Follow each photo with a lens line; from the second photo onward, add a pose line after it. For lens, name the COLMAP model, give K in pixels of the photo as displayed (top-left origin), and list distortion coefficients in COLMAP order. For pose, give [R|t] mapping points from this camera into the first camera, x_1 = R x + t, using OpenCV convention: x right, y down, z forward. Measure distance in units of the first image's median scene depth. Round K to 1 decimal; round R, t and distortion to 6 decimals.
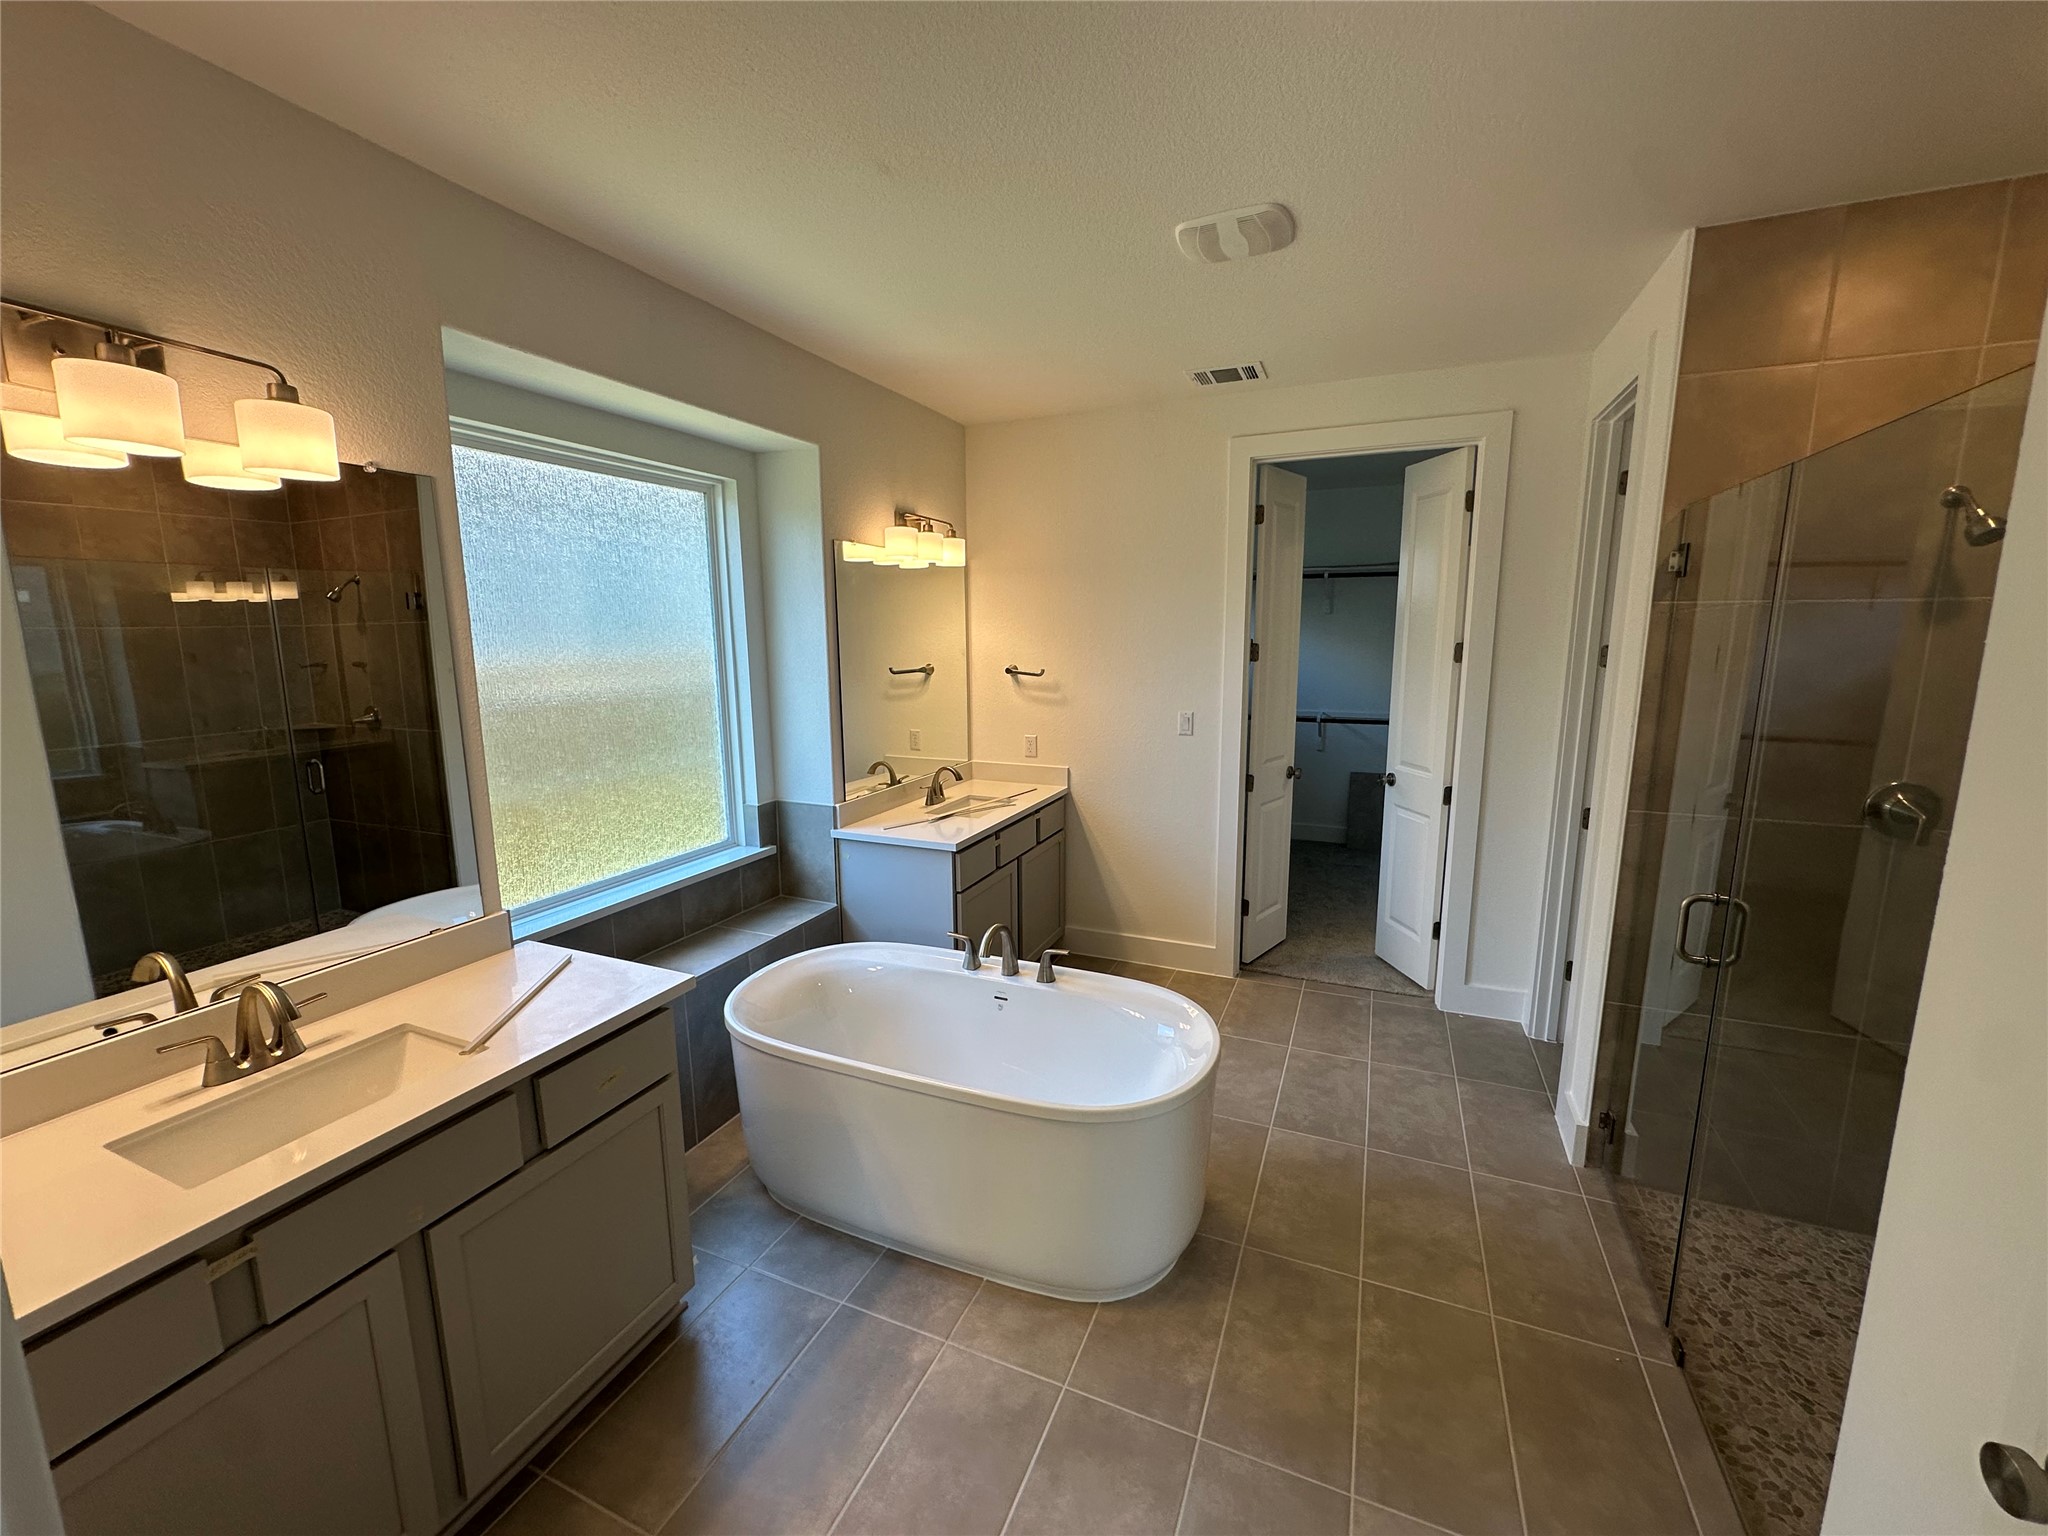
lens RADIAL K [[821.1, 0, 1020.5], [0, 821.1, 769.6], [0, 0, 1]] dist [0.003024, 0.000081]
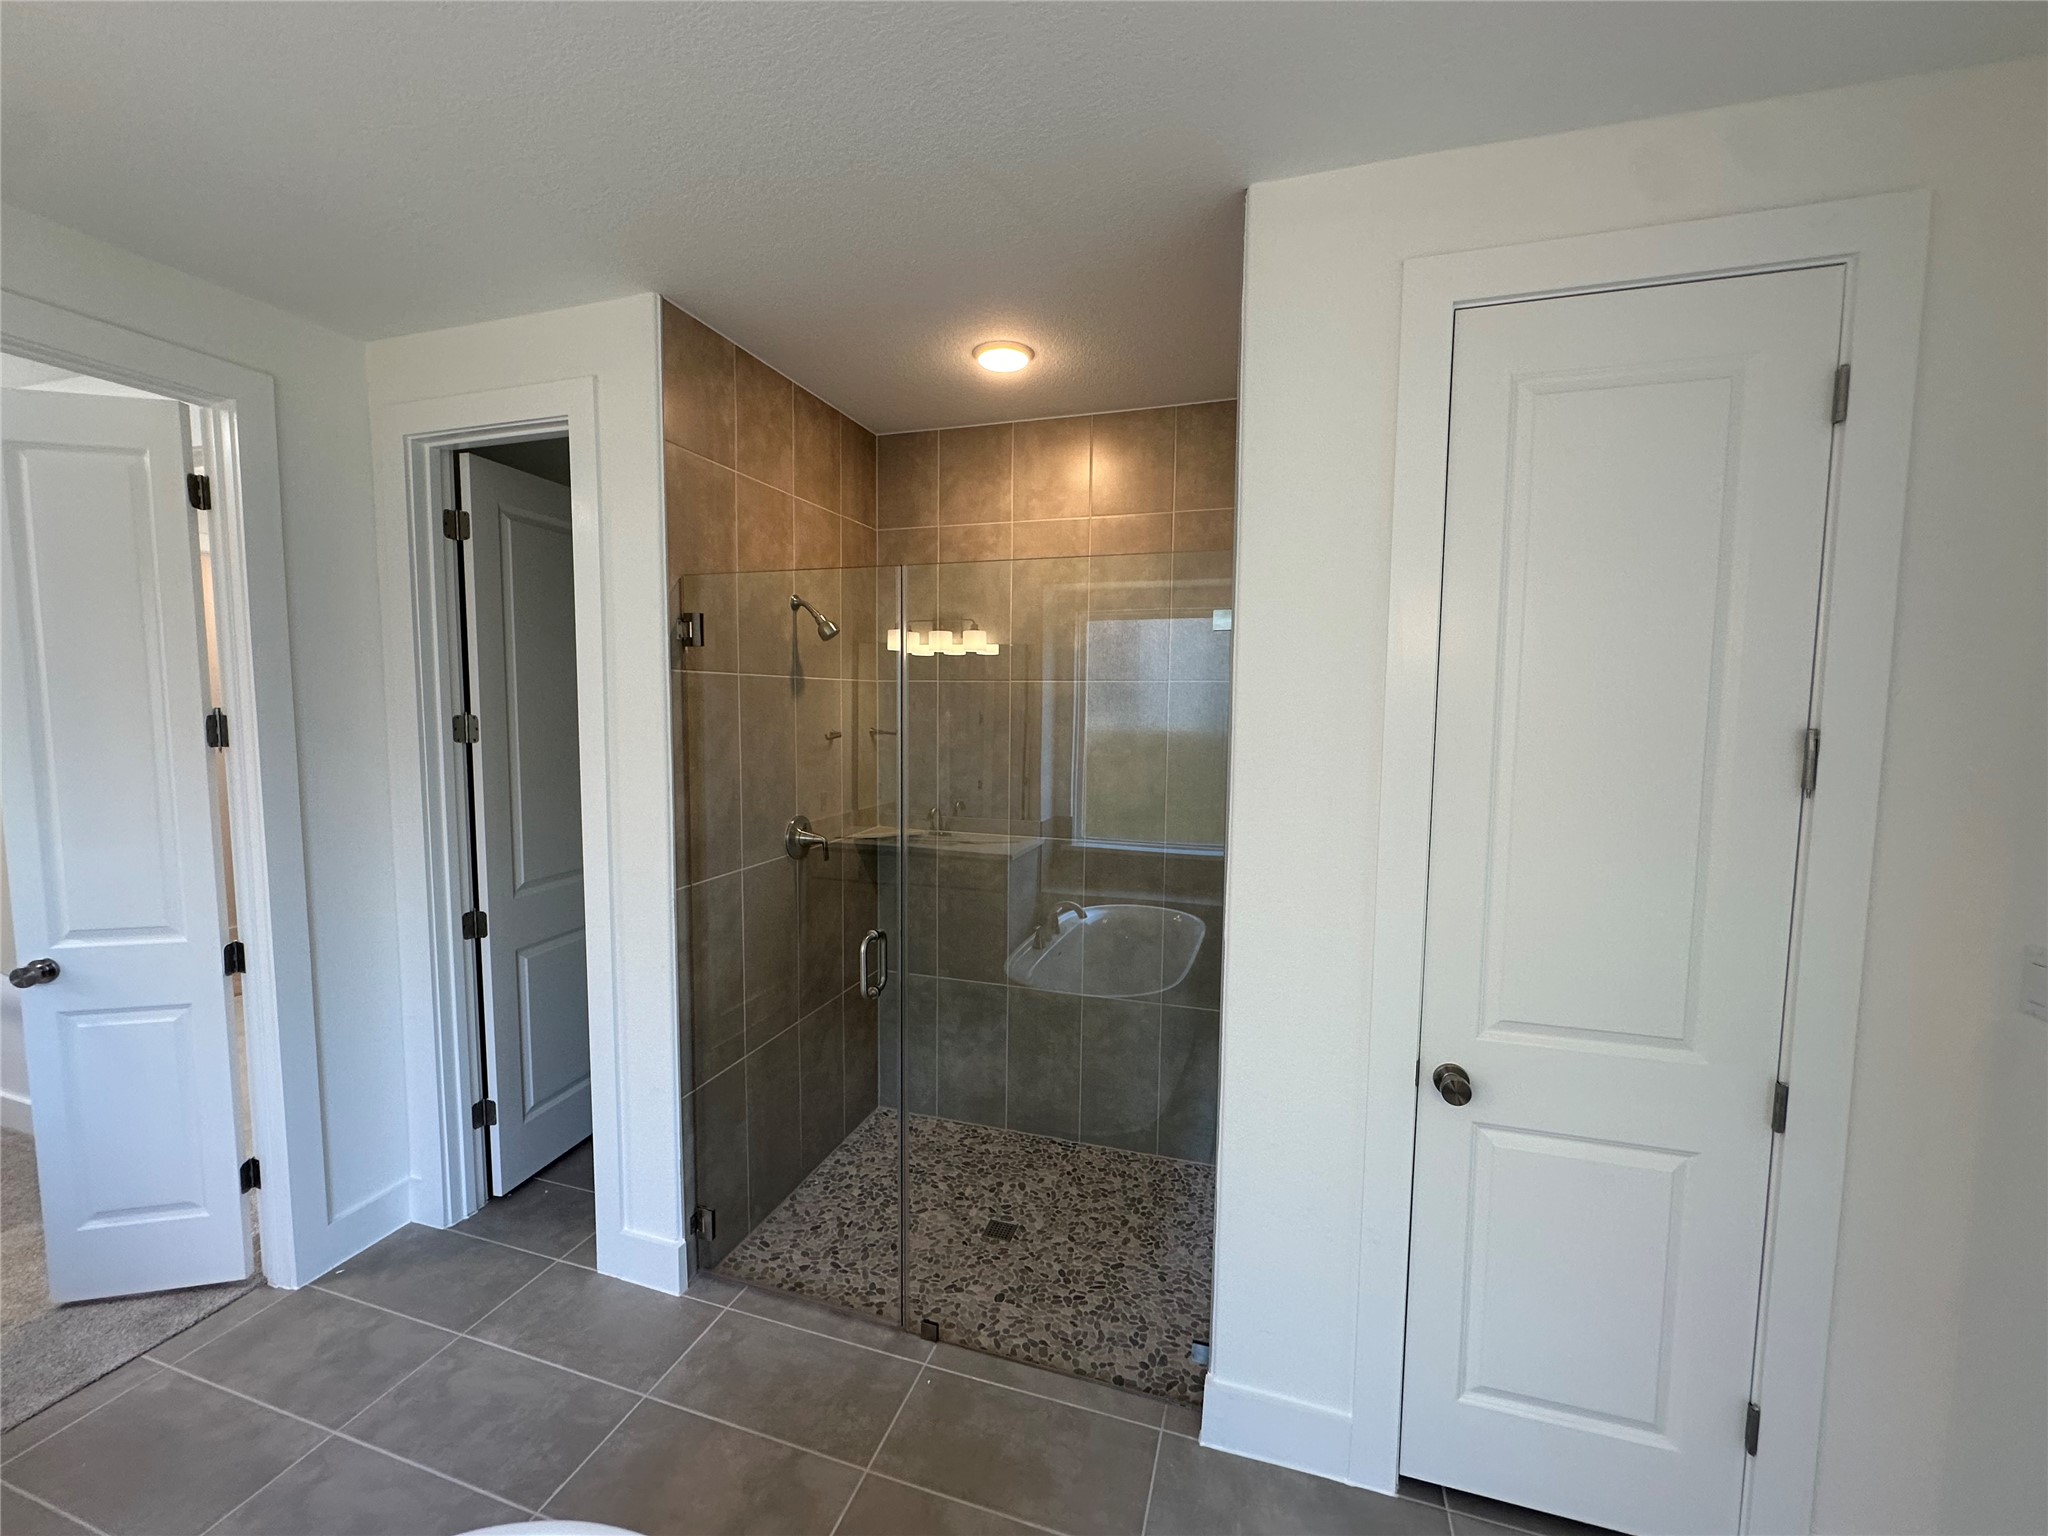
lens RADIAL K [[821.1, 0, 1020.1], [0, 821.1, 767.6], [0, 0, 1]] dist [0.003024, 0.000081]
pose [[-0.089270, -0.078969, 0.992872, -0.228974], [0.160339, 0.982711, 0.092577, -0.117976], [-0.983017, 0.167460, -0.075065, 0.706854]]
